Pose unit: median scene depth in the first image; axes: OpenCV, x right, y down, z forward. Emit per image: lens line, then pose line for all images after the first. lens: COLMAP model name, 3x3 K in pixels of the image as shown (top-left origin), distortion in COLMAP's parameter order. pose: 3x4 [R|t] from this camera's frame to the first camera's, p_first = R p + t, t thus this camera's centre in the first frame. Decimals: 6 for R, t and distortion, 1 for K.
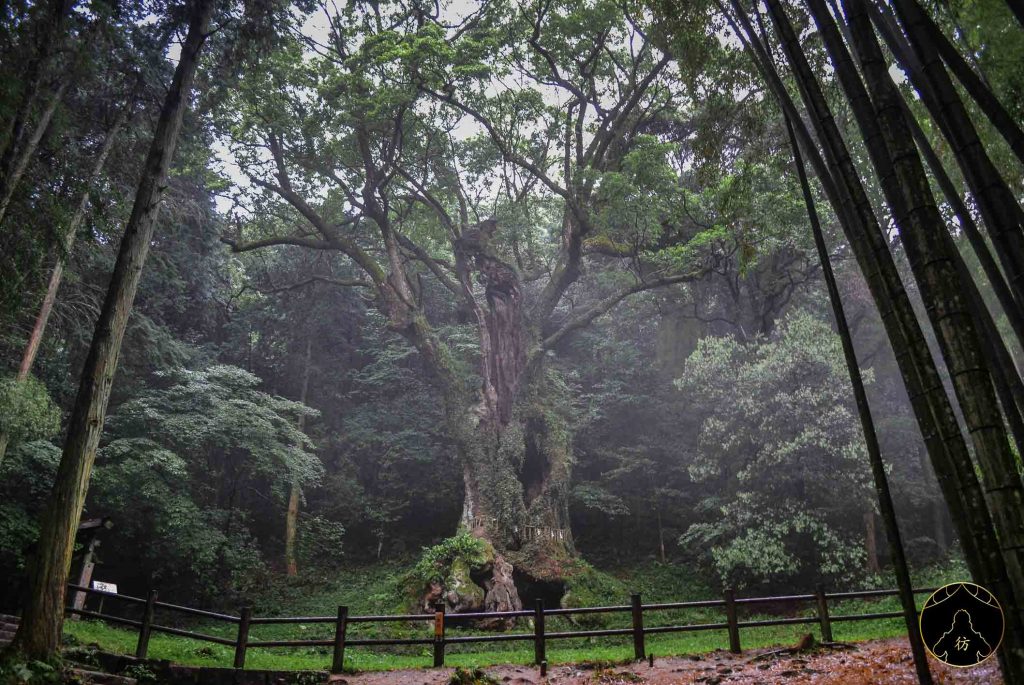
lens RADIAL K [[821.4, 0, 513.3], [0, 821.4, 343.8], [0, 0, 1]] dist [-0.085801, -0.005425]
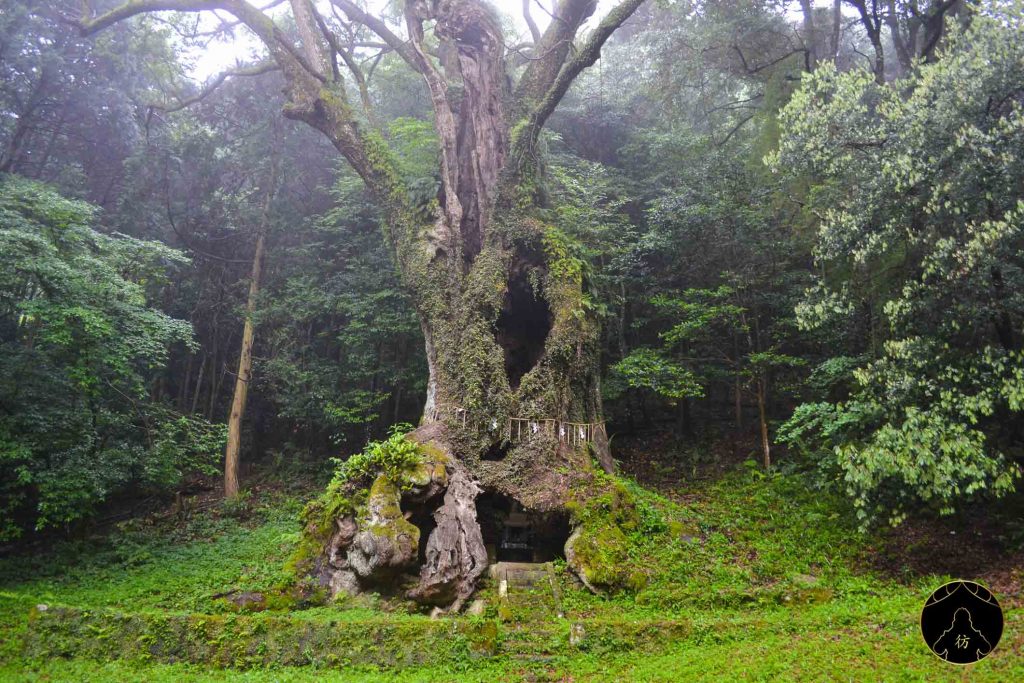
lens RADIAL K [[821.4, 0, 511.3], [0, 821.4, 344.8], [0, 0, 1]] dist [-0.085801, -0.005425]
pose [[0.982306, -0.050086, -0.180464, 0.127743], [0.069643, 0.992166, 0.103715, 0.110421], [0.173855, -0.114448, 0.978098, 0.434401]]
